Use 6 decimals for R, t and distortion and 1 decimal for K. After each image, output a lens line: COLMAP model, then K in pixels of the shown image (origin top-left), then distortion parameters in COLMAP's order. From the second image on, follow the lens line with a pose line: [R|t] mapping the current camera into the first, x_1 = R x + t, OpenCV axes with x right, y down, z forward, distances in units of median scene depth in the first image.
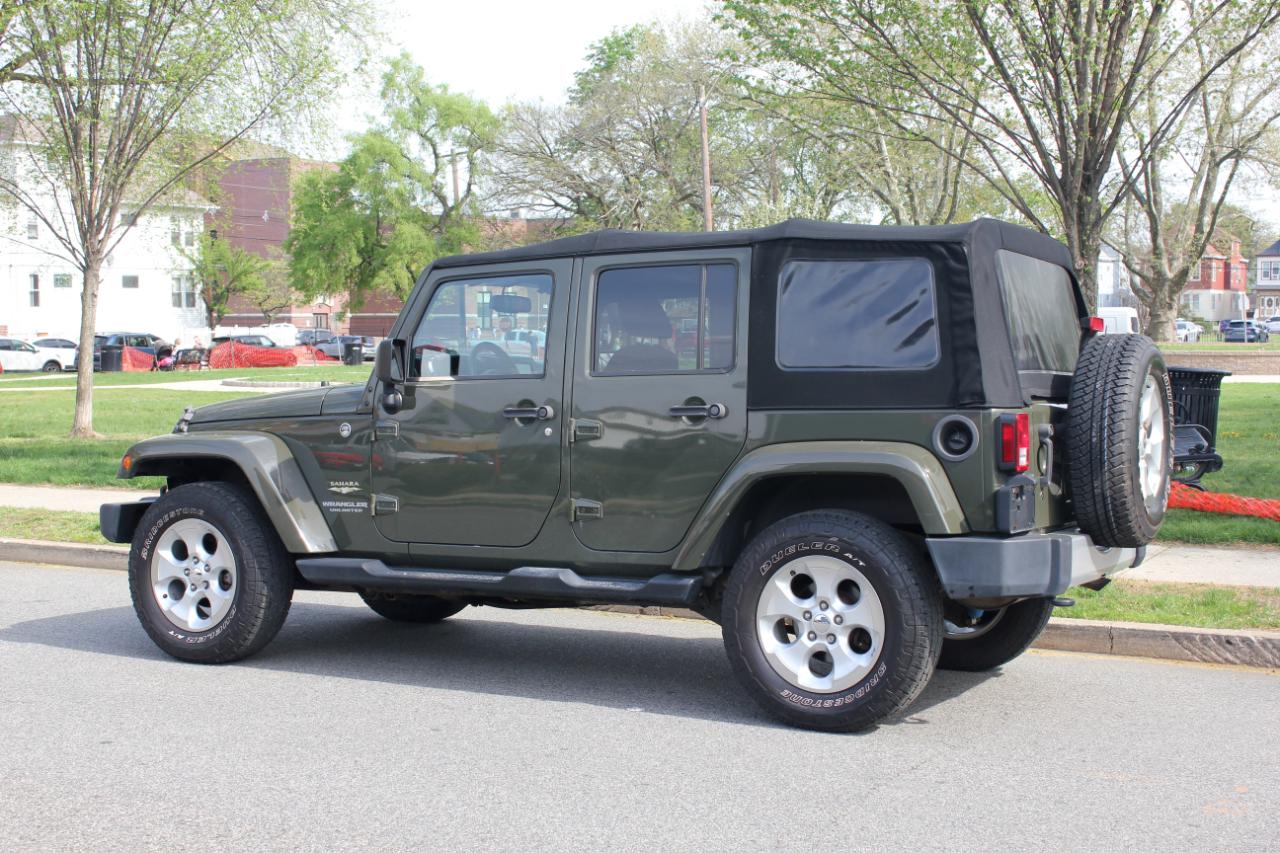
lens RADIAL K [[1778.8, 0, 640.0], [0, 1778.8, 426.5], [0, 0, 1]] dist [-0.053858, 0.030091]
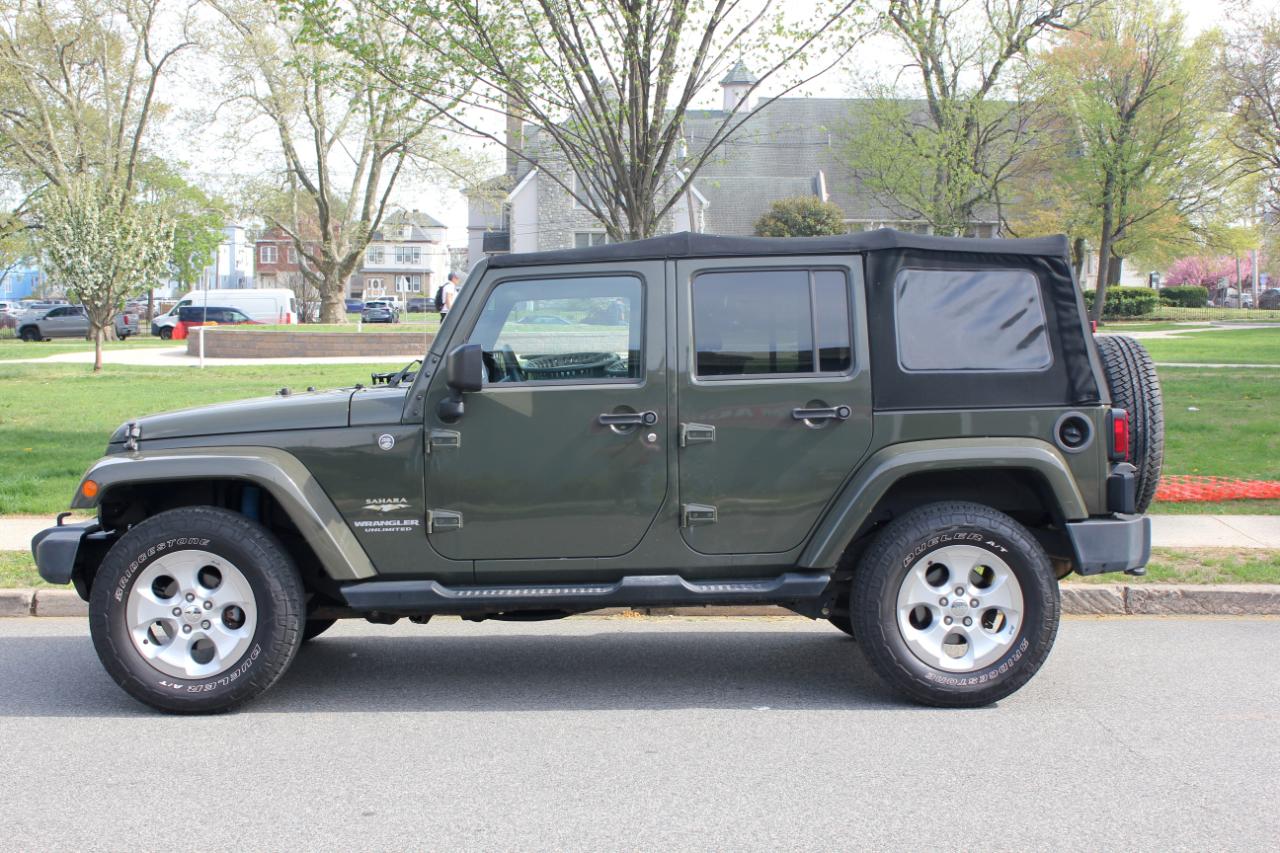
lens RADIAL K [[1705.0, 0, 640.0], [0, 1705.0, 426.5], [0, 0, 1]] dist [-0.067547, 0.011206]
pose [[0.867769, -0.031496, 0.495969, -0.274792], [0.024036, 0.999482, 0.021416, -0.012332], [-0.496386, -0.006662, 0.868076, 0.097261]]
